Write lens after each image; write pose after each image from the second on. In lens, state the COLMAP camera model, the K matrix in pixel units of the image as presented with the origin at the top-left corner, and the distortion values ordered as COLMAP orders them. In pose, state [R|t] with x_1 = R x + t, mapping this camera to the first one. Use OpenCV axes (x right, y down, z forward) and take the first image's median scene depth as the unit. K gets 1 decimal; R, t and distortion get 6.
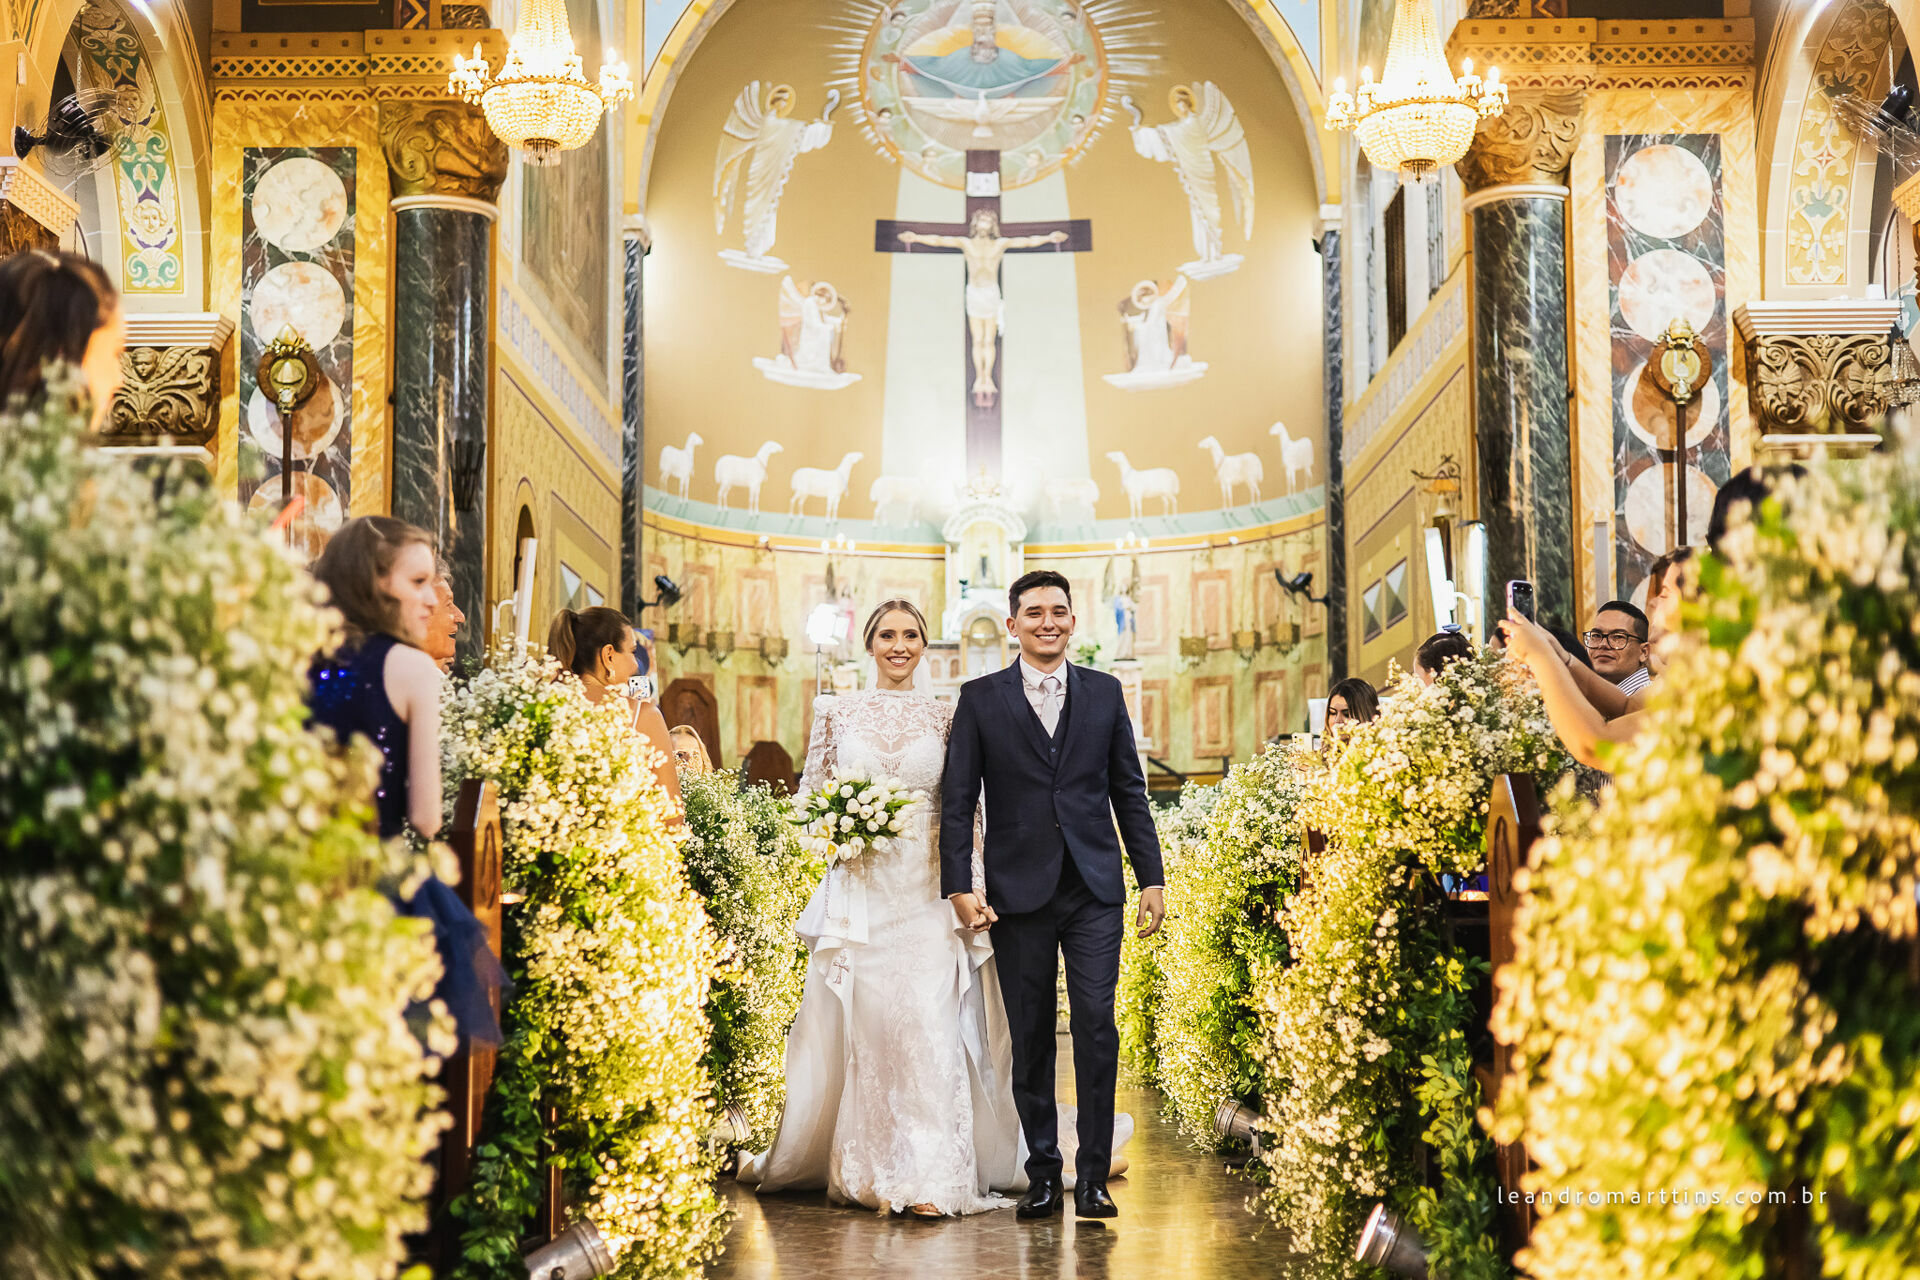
lens RADIAL K [[2846.1, 0, 931.0], [0, 2846.1, 637.8], [0, 0, 1]] dist [-0.002117, 0.090328]
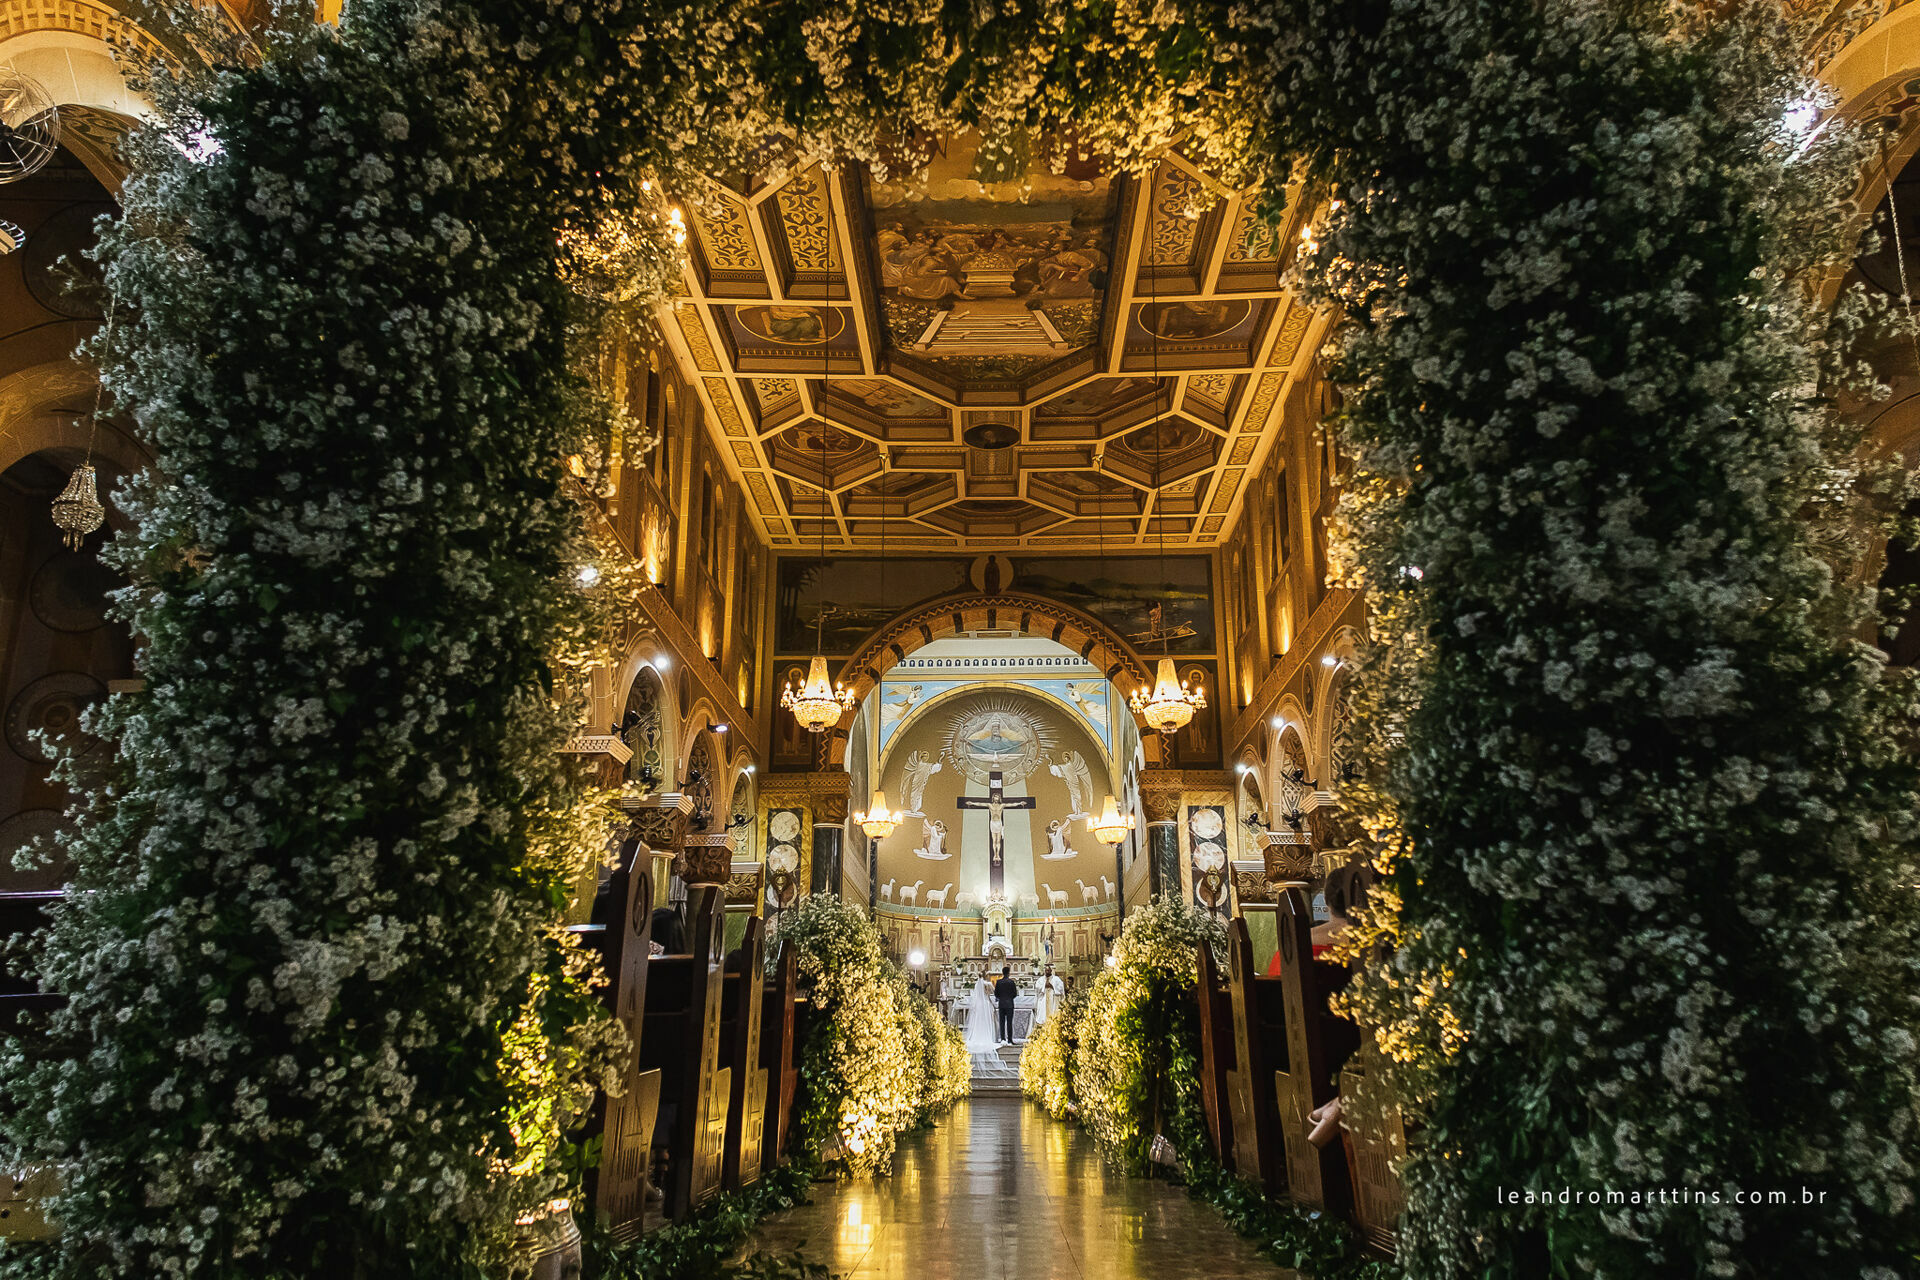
lens RADIAL K [[1449.1, 0, 955.8], [0, 1449.1, 640.2], [0, 0, 1]] dist [0.284977, -0.003070]
pose [[0.999946, -0.000967, -0.010378, -0.006278], [-0.001022, 0.981794, -0.189946, -0.028540], [0.010373, 0.189947, 0.981740, -0.431866]]
